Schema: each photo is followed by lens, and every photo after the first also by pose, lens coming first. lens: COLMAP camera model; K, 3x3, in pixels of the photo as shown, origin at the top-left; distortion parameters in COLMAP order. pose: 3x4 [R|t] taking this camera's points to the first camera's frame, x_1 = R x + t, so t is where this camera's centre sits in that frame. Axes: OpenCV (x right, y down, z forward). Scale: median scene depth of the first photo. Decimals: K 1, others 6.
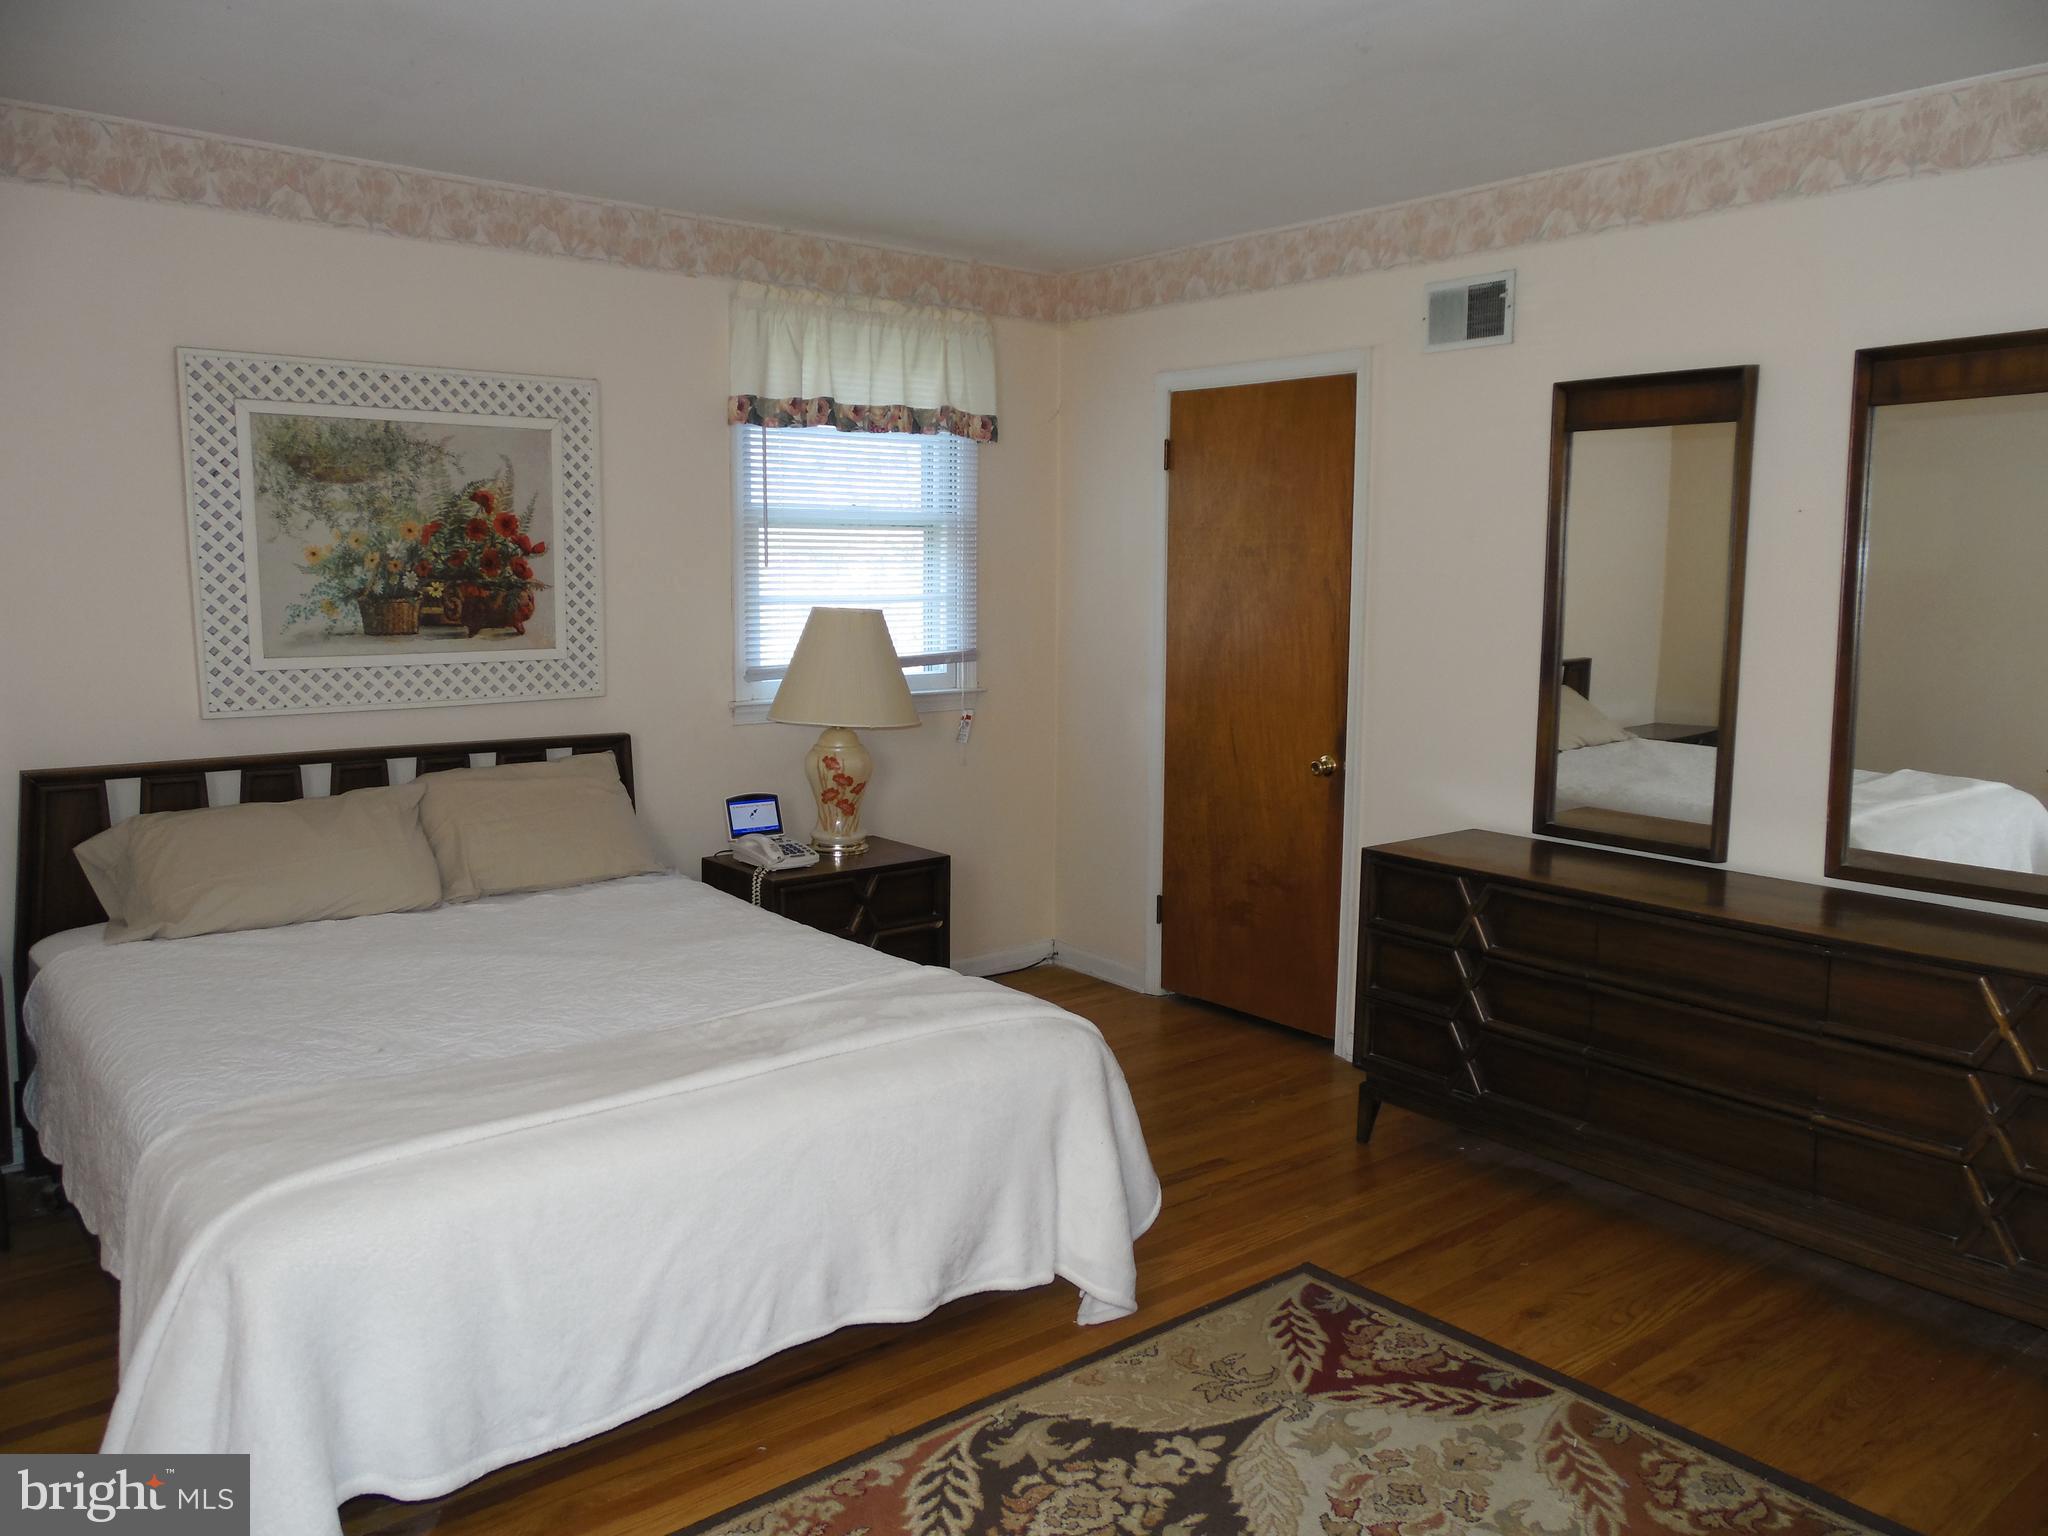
lens RADIAL K [[1528.5, 0, 1035.7], [0, 1528.5, 763.8], [0, 0, 1]] dist [-0.052949, 0.090861]
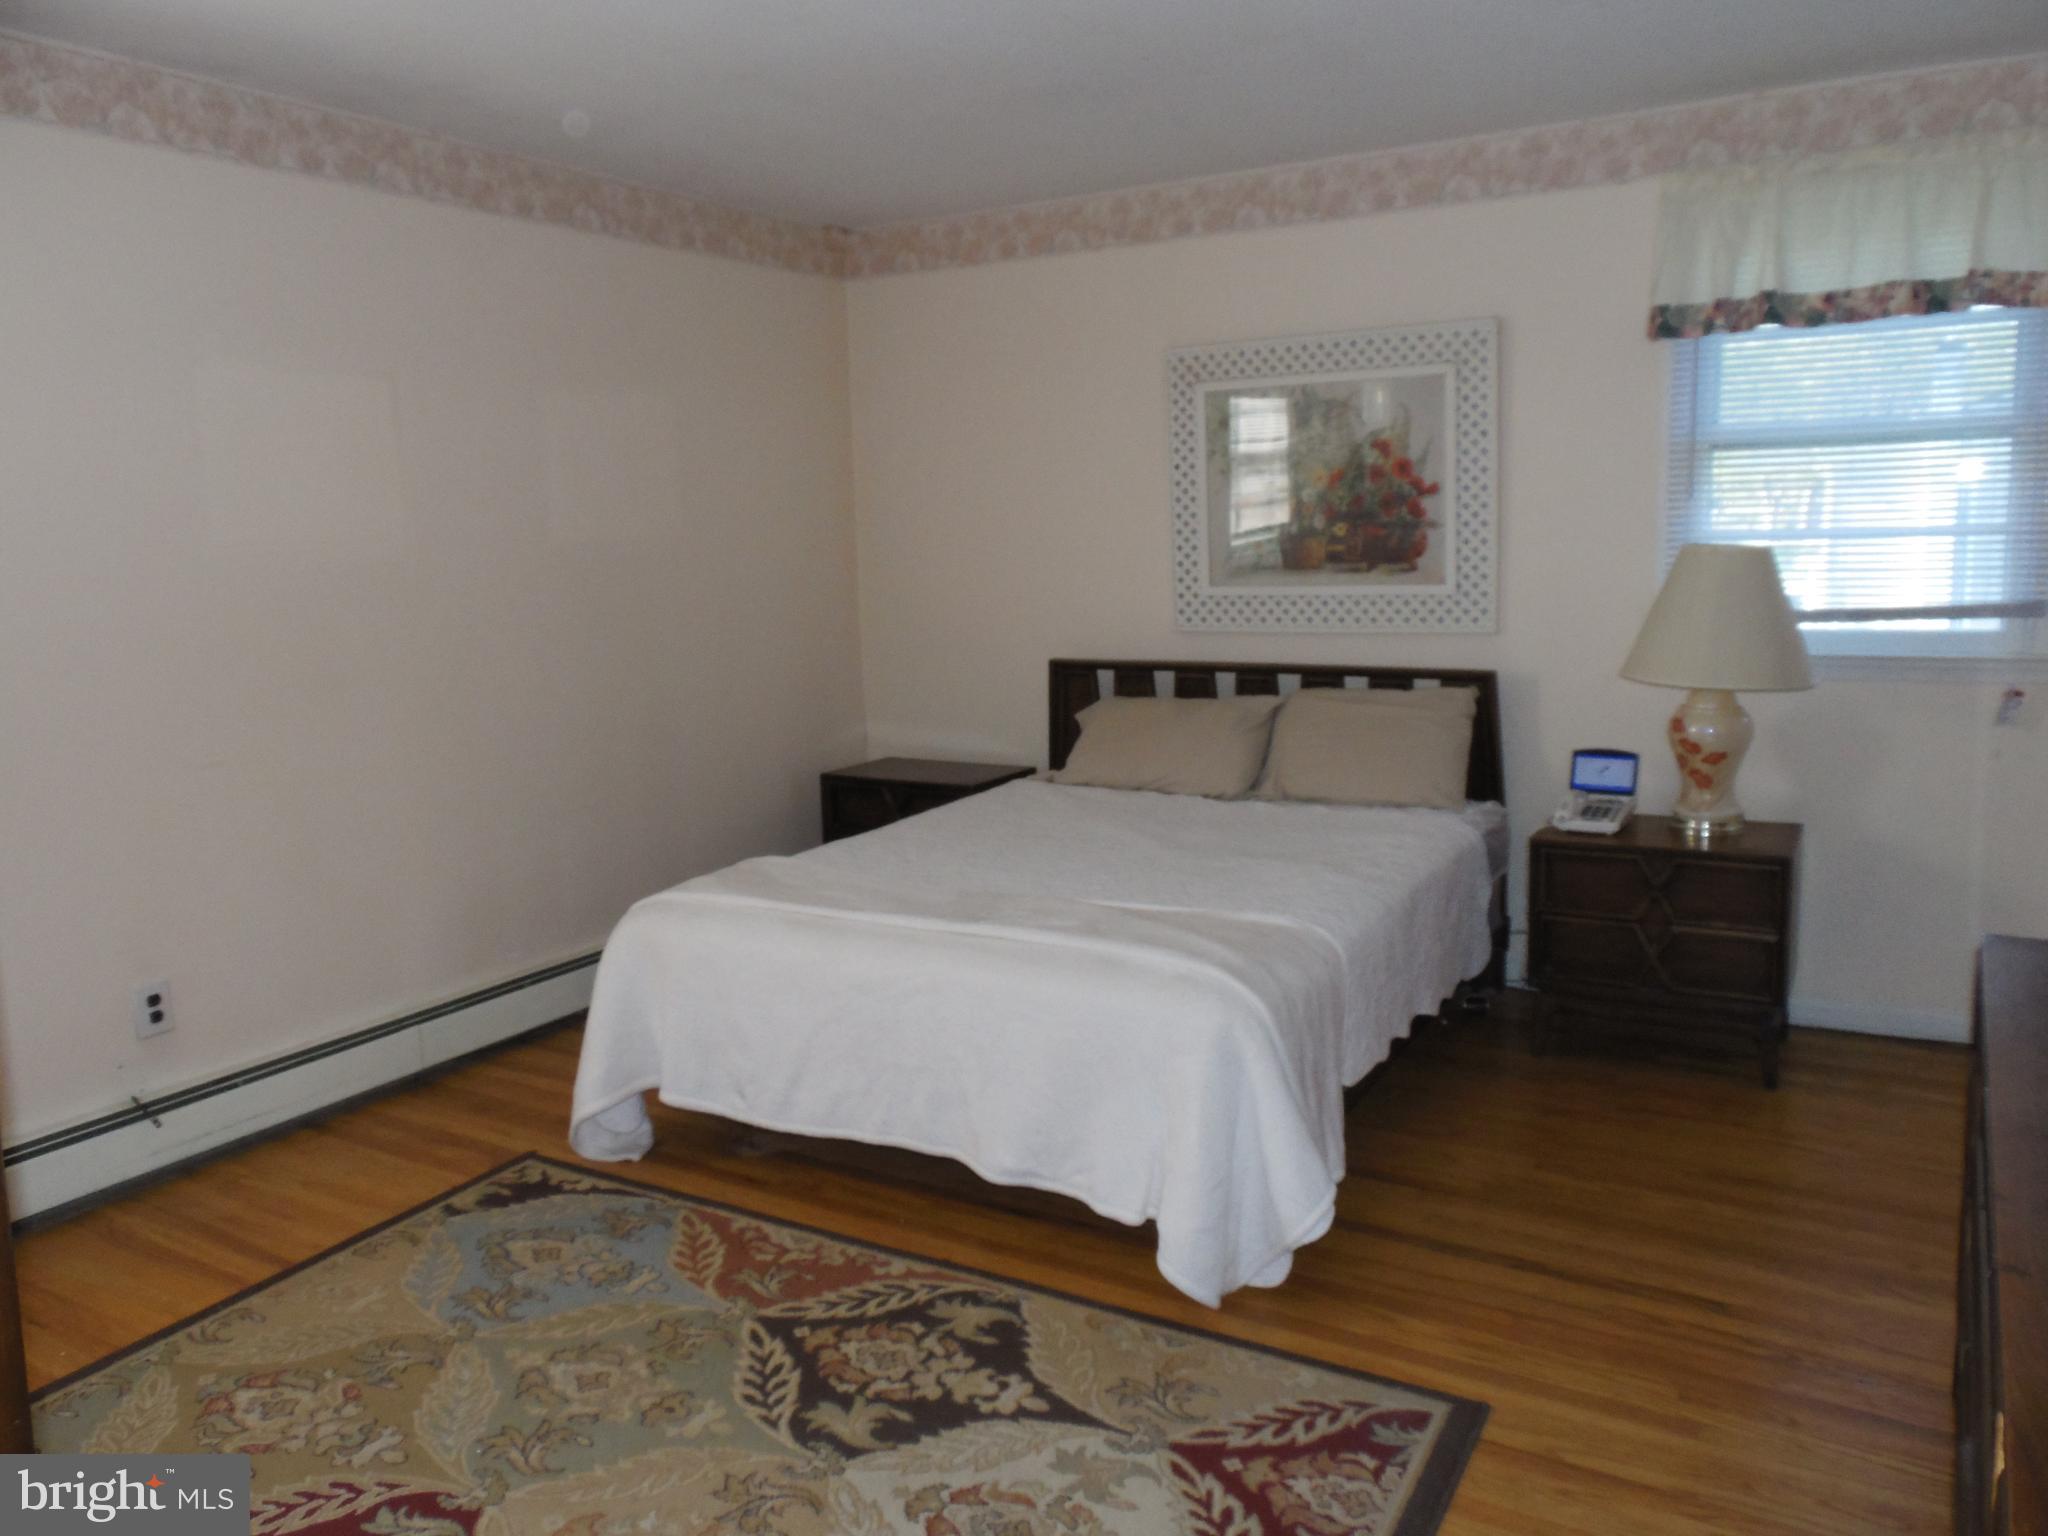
lens RADIAL K [[1528.5, 0, 1035.7], [0, 1528.5, 763.8], [0, 0, 1]] dist [-0.052949, 0.090861]
pose [[0.344456, 0.130637, -0.929669, 0.617984], [-0.088014, 0.990403, 0.106561, -0.043601], [0.934668, 0.045119, 0.352648, 0.401504]]
